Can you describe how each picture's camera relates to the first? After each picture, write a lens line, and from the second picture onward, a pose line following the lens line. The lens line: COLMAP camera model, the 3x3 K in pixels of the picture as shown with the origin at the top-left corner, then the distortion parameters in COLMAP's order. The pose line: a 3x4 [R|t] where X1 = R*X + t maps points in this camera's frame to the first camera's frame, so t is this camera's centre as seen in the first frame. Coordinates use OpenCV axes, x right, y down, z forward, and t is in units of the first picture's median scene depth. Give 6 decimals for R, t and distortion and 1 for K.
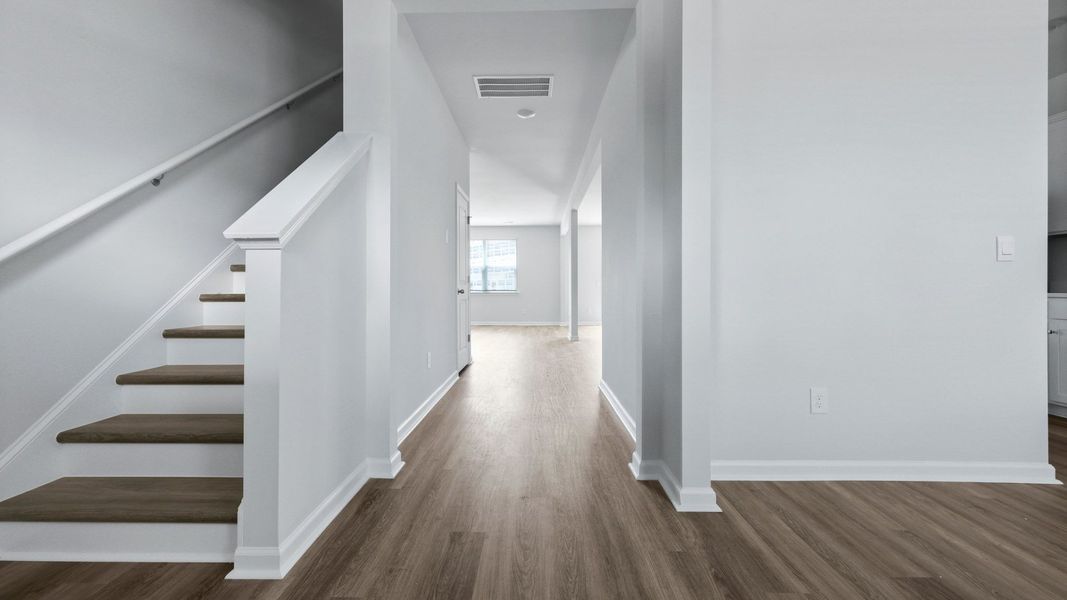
lens RADIAL K [[432.0, 0, 525.2], [0, 432.0, 309.8], [0, 0, 1]] dist [0.001420, -0.000132]
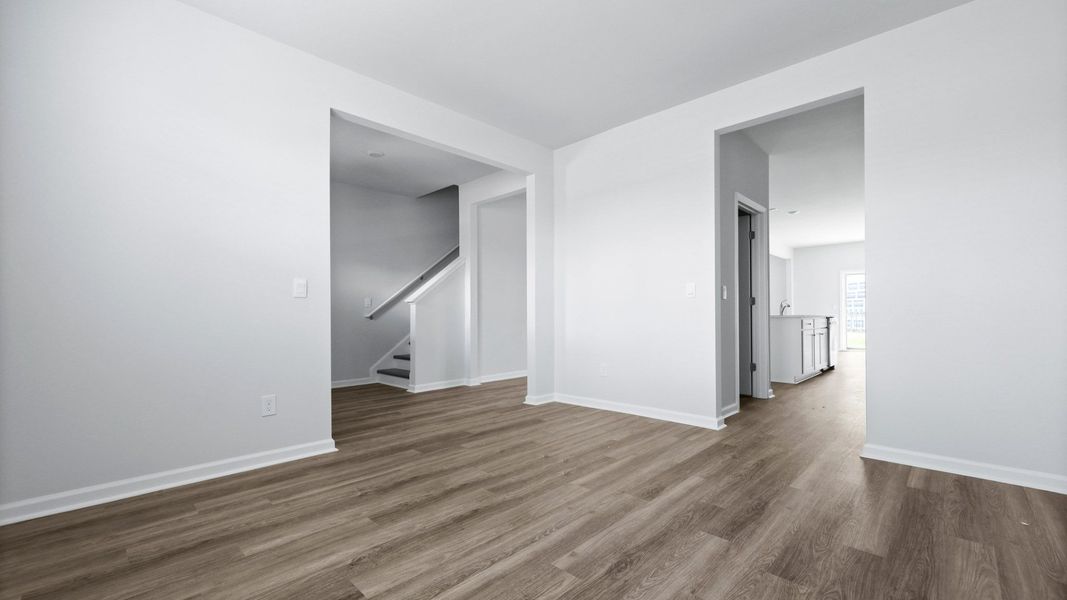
lens RADIAL K [[432.0, 0, 525.2], [0, 432.0, 309.8], [0, 0, 1]] dist [0.001420, -0.000132]
pose [[0.730912, -0.008760, -0.682415, 2.057948], [-0.026819, 0.998777, -0.041547, 0.033831], [0.681944, 0.048669, 0.729783, -0.825791]]
